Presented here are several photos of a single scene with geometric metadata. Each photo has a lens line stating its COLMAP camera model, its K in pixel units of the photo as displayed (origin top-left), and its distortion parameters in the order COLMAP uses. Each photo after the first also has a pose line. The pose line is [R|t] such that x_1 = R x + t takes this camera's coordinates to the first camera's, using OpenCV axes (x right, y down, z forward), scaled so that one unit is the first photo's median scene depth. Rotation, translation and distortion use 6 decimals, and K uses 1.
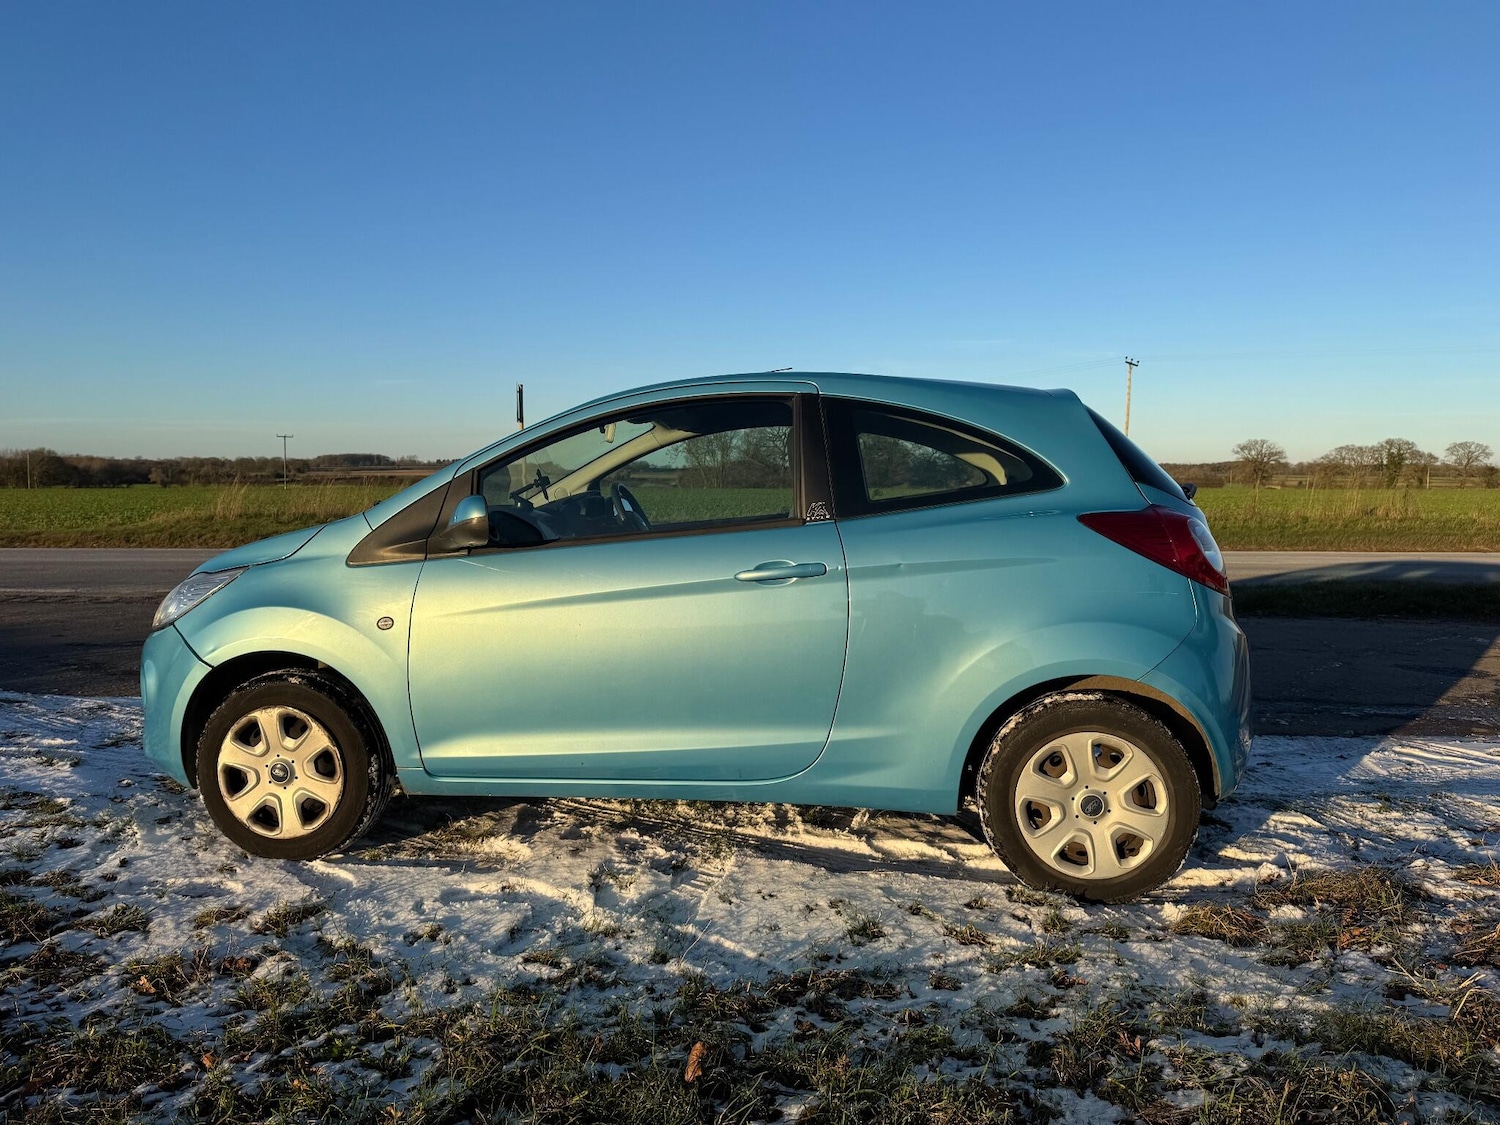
lens RADIAL K [[1049.8, 0, 750.0], [0, 1049.8, 562.5], [0, 0, 1]] dist [0.121506, -0.211332]
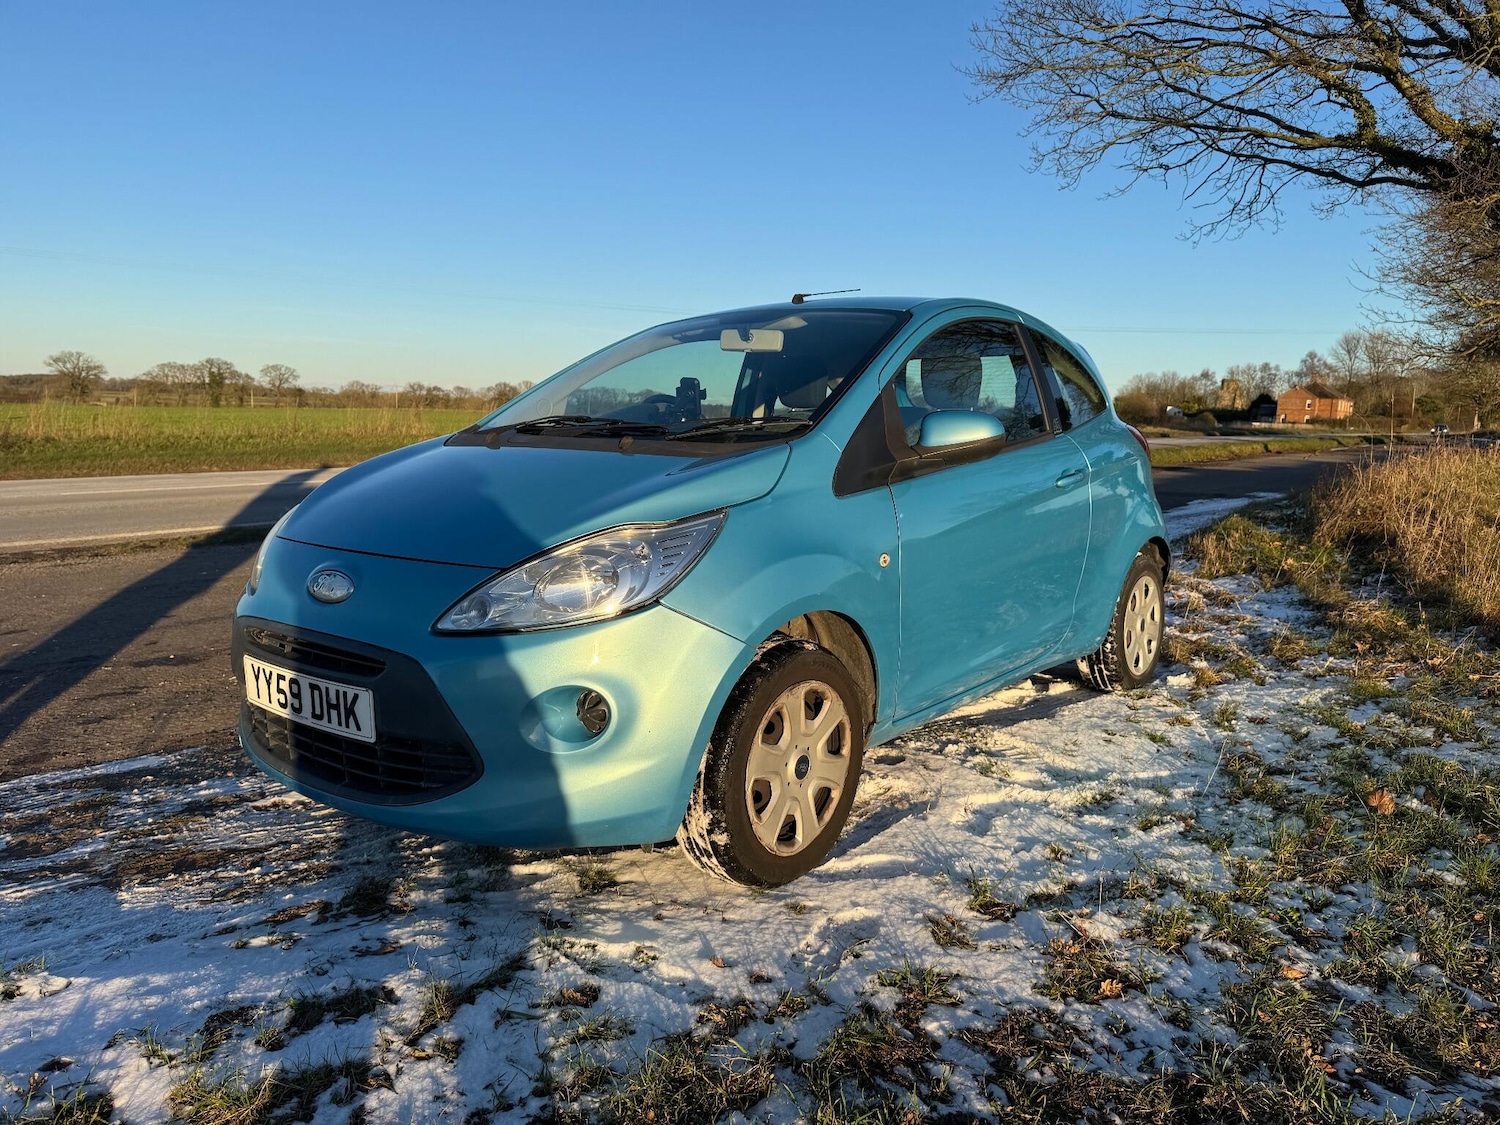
lens RADIAL K [[1049.2, 0, 765.4], [0, 1049.2, 547.9], [0, 0, 1]] dist [0.043891, -0.064238]
pose [[0.515614, -0.099083, 0.851073, -1.140679], [0.044379, 0.995046, 0.088958, -0.032690], [-0.855671, -0.008098, 0.517457, 0.658922]]
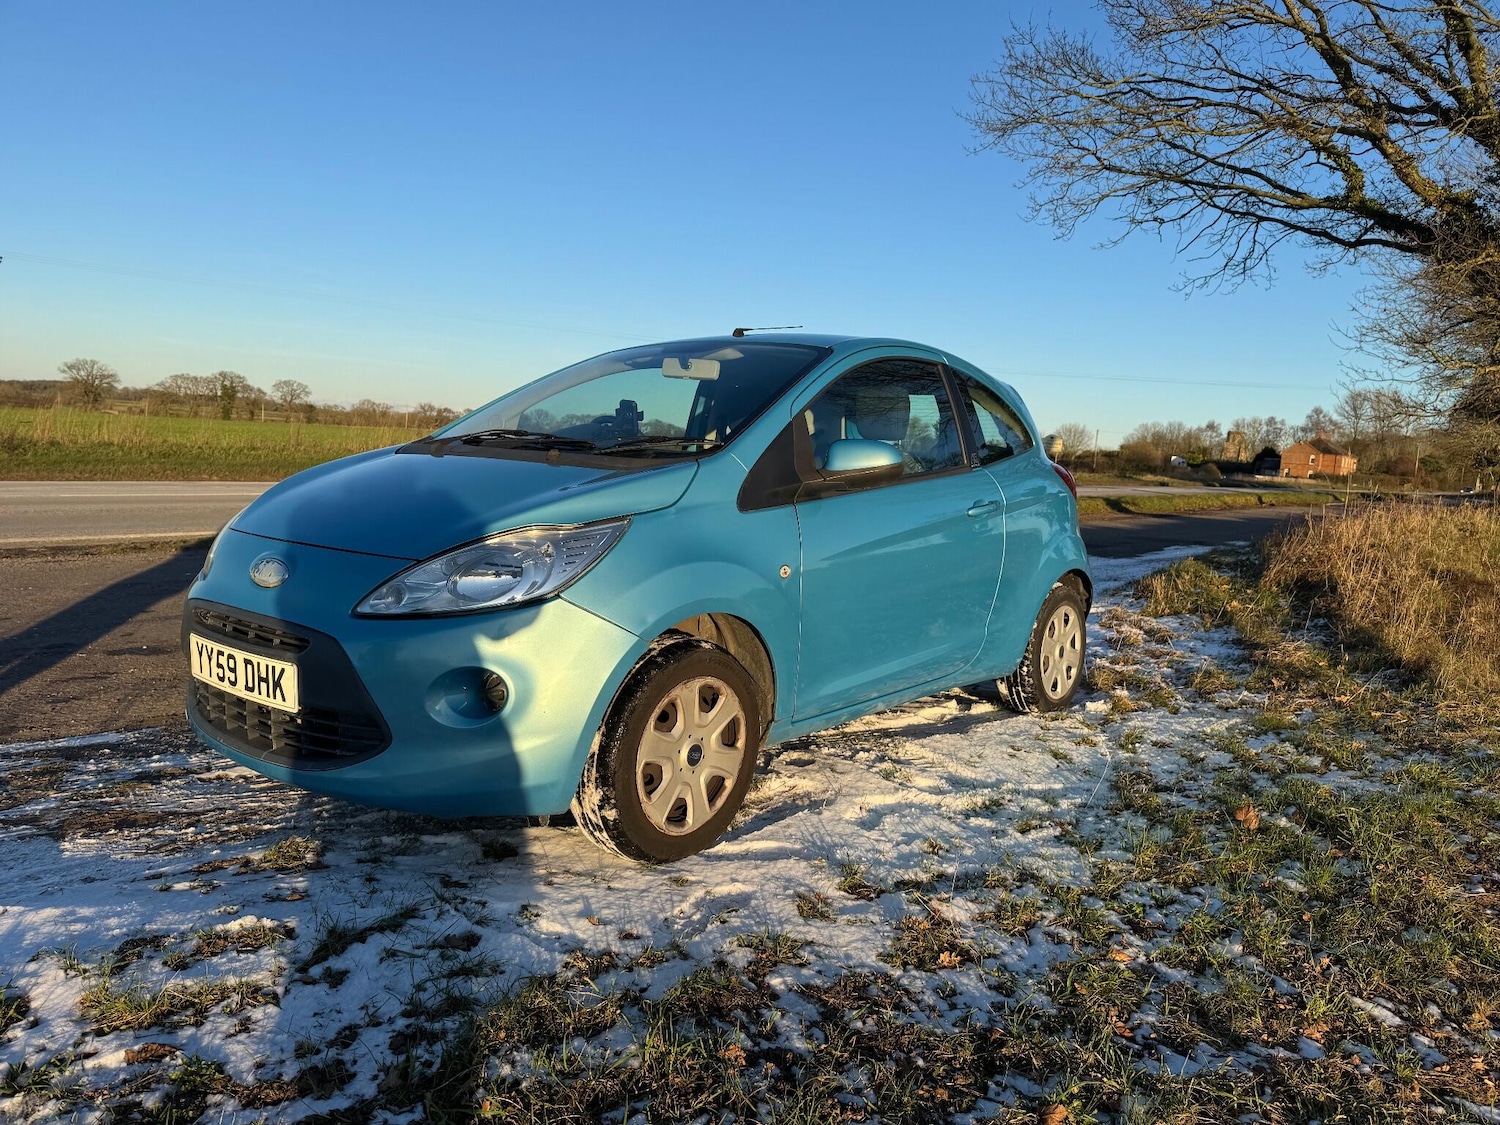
lens RADIAL K [[1045.7, 0, 768.6], [0, 1045.7, 555.5], [0, 0, 1]] dist [0.053632, -0.071755]
pose [[0.519136, -0.057682, 0.852743, -1.166598], [0.005234, 0.997916, 0.064316, -0.016425], [-0.854675, -0.028926, 0.518356, 0.545038]]
